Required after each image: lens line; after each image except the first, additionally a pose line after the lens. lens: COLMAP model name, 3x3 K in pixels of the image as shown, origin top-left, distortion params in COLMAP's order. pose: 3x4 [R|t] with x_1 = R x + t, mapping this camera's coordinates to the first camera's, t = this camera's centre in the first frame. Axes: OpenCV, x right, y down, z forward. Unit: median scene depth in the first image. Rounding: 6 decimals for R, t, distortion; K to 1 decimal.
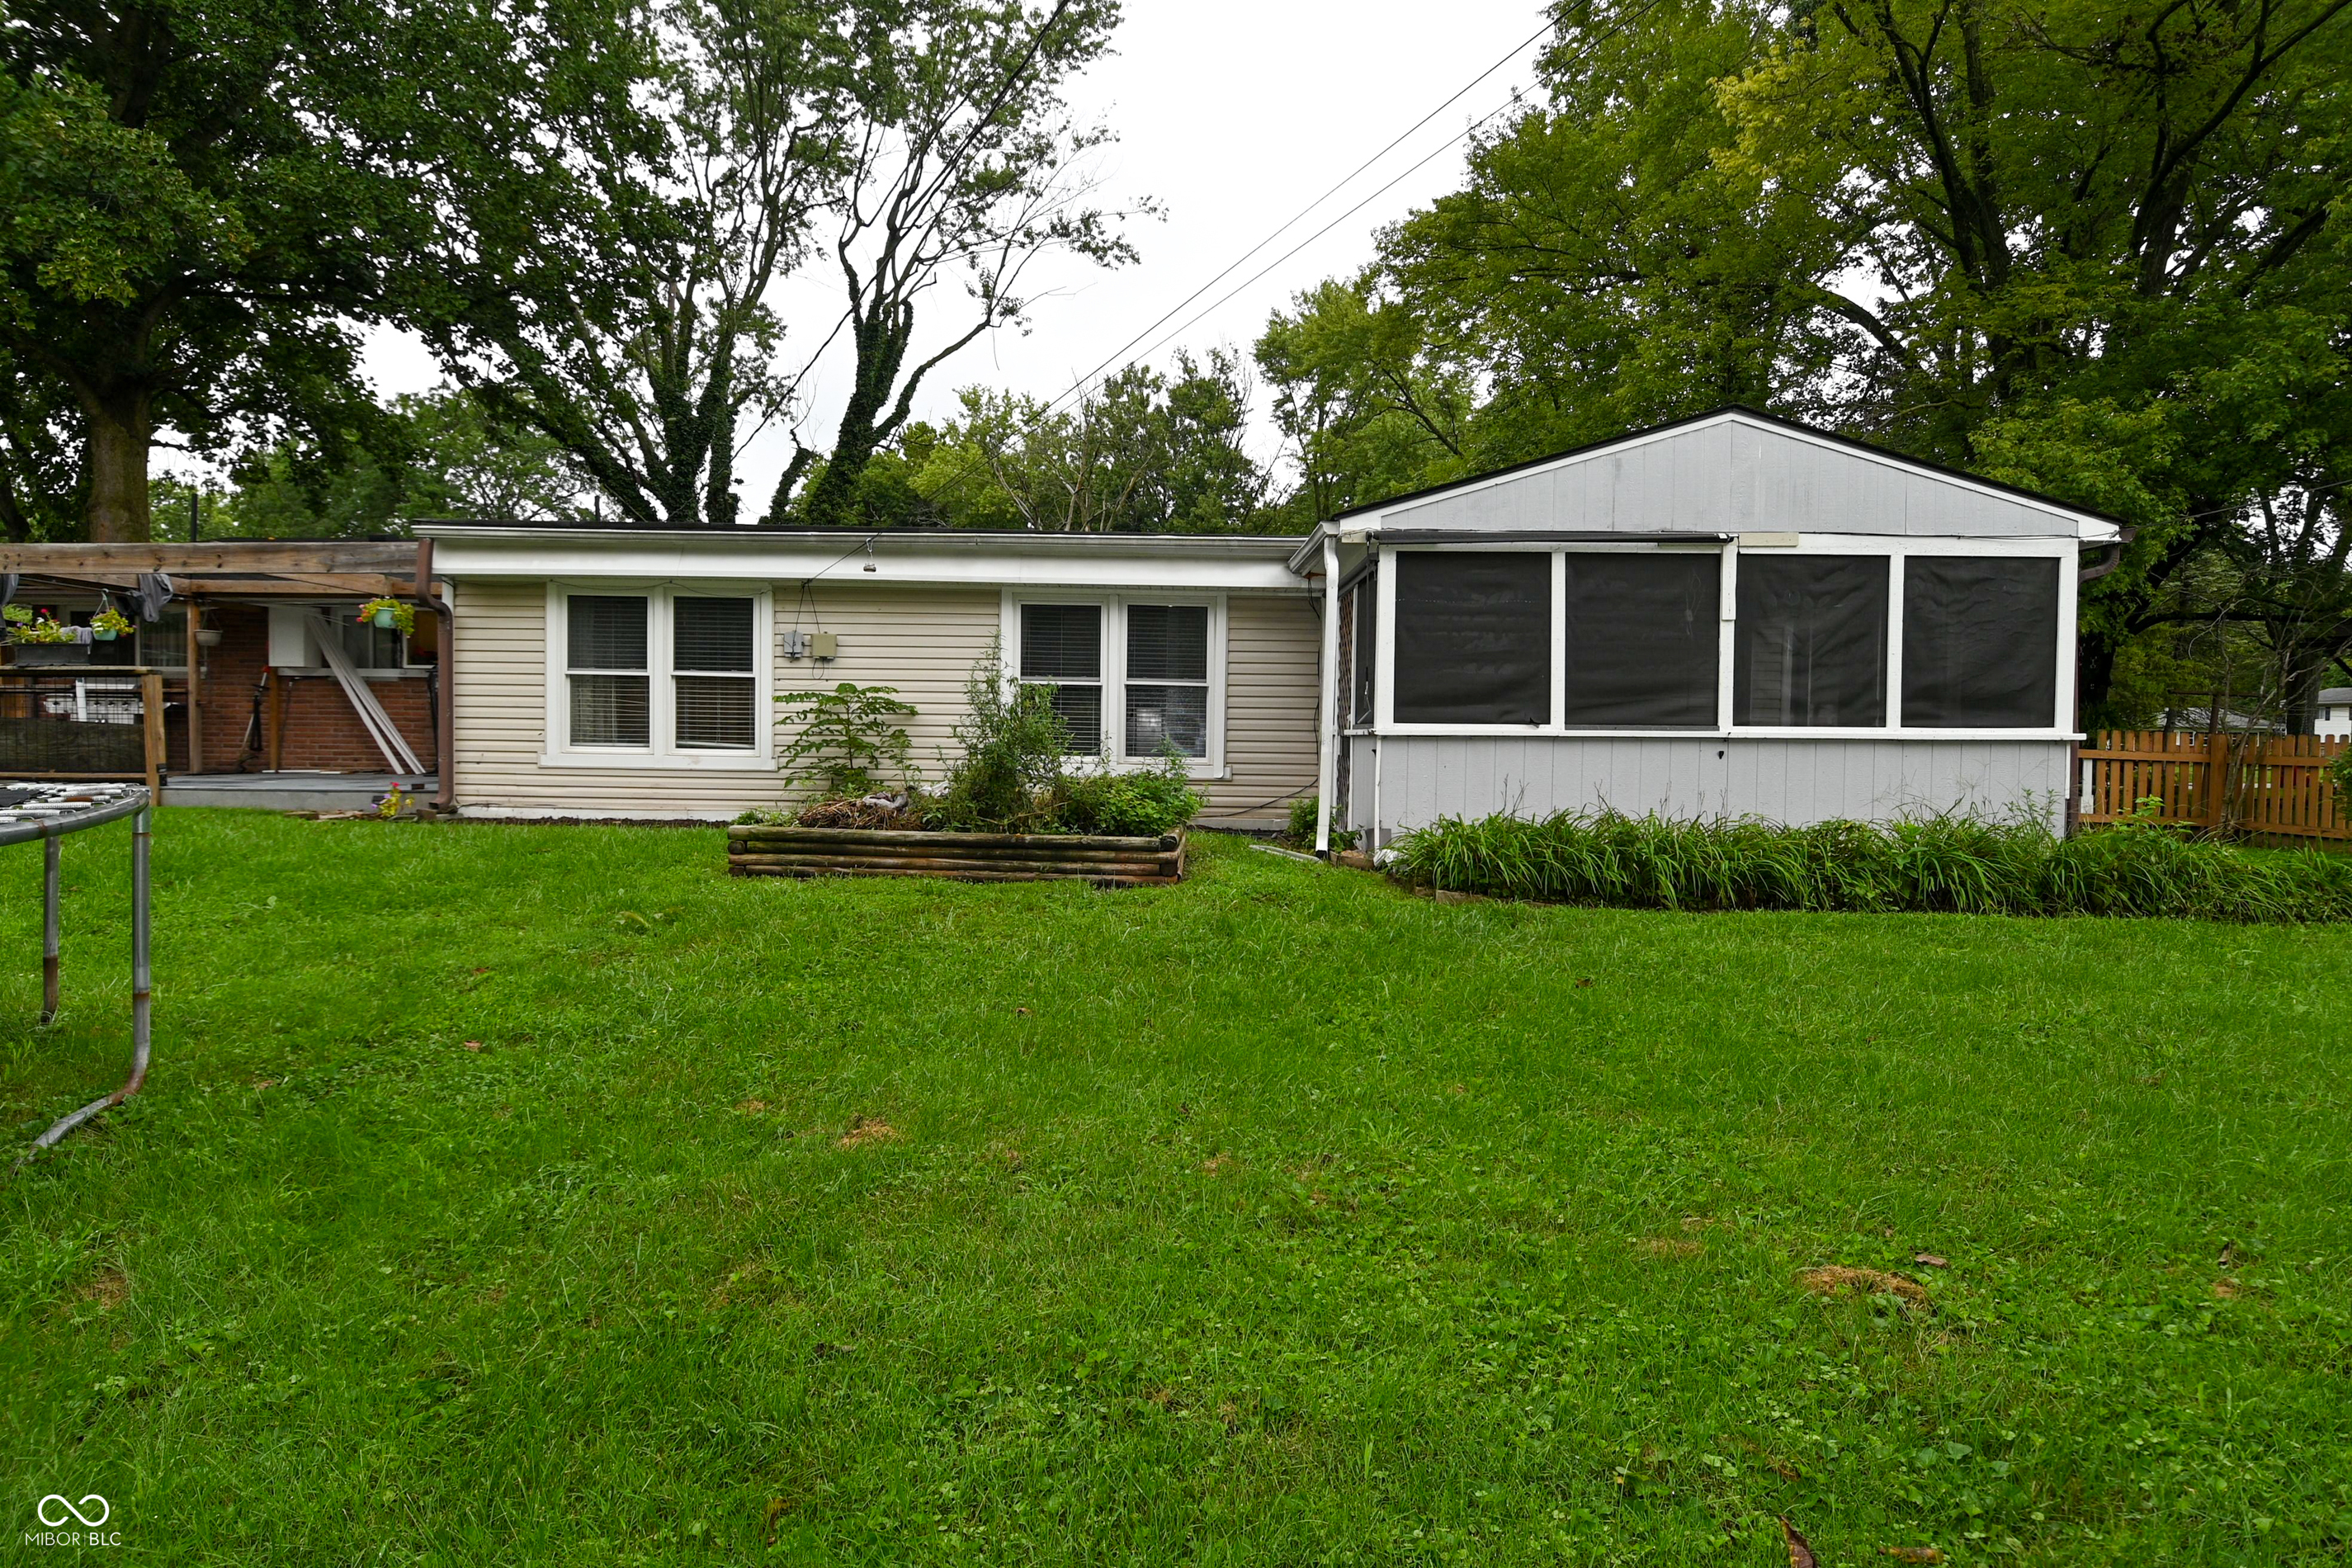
lens RADIAL K [[1248.3, 0, 1178.4], [0, 1248.3, 769.9], [0, 0, 1]] dist [0.026974, -0.036183]
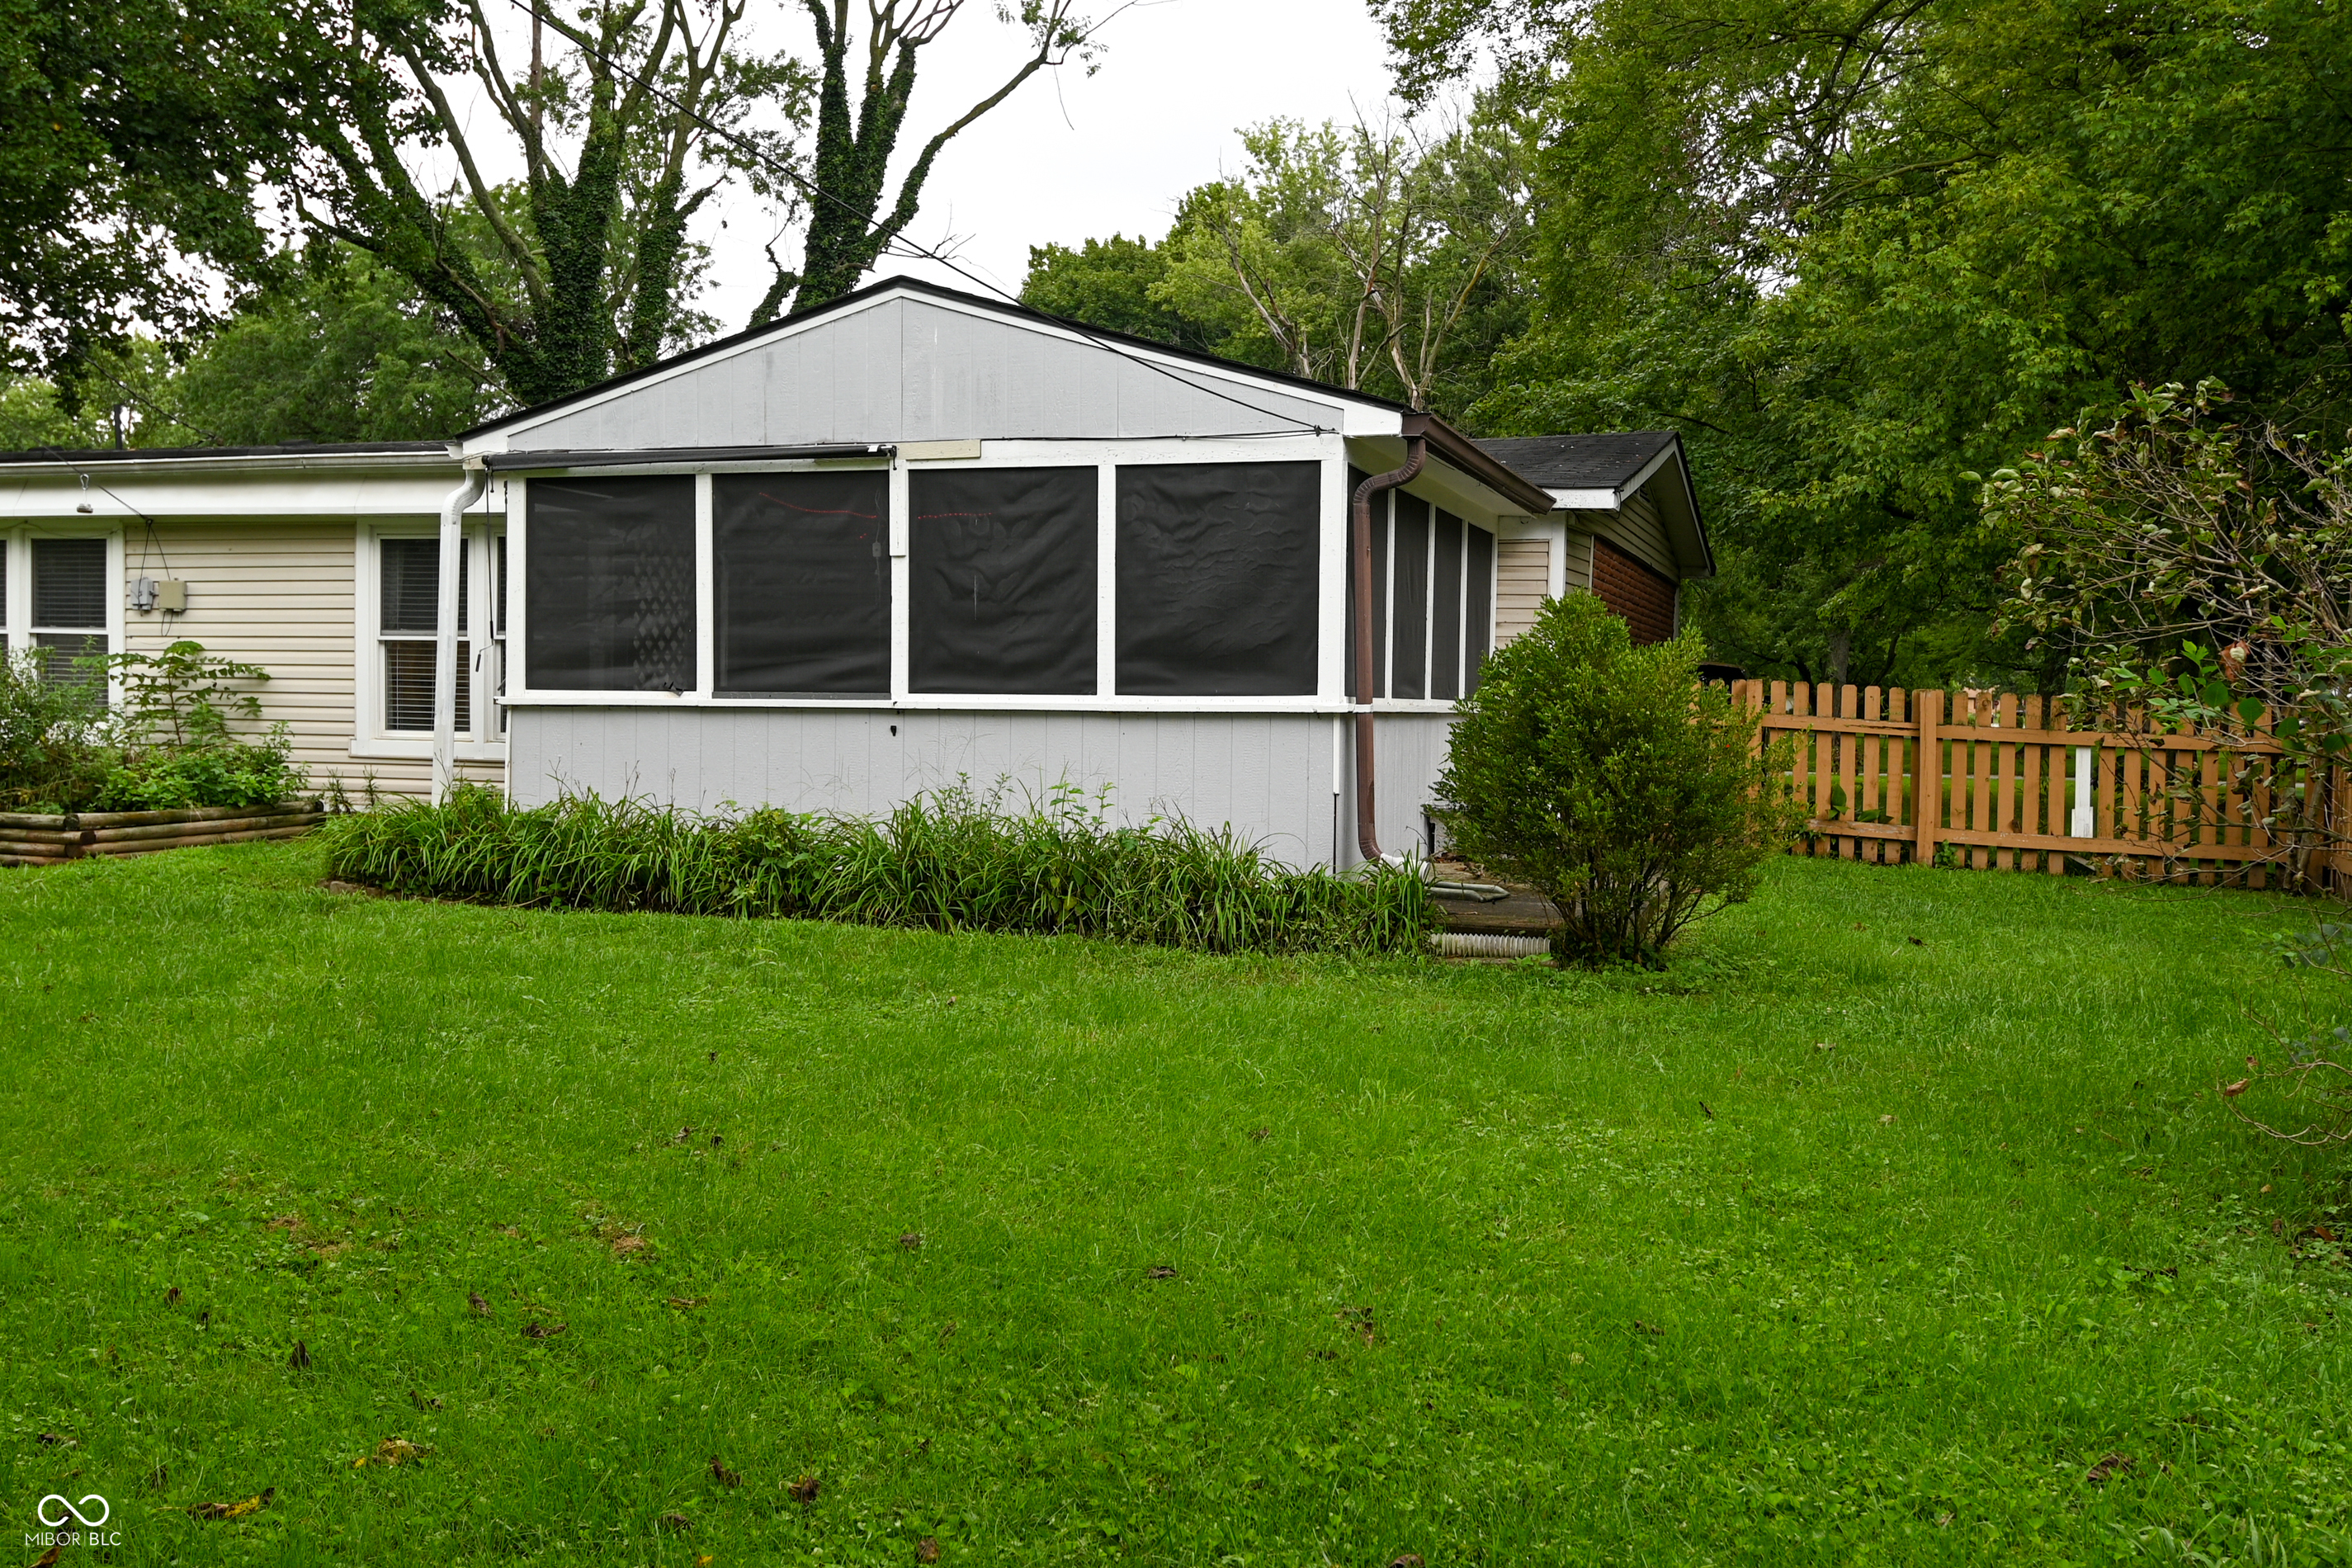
lens RADIAL K [[2230.9, 0, 1176.0], [0, 2230.9, 784.0], [0, 0, 1]] dist [-0.006212, -0.007958]
pose [[0.955223, 0.011798, -0.295651, 1.003267], [-0.009867, 0.999919, 0.008023, 0.008029], [0.295721, -0.004747, 0.955262, -0.258675]]
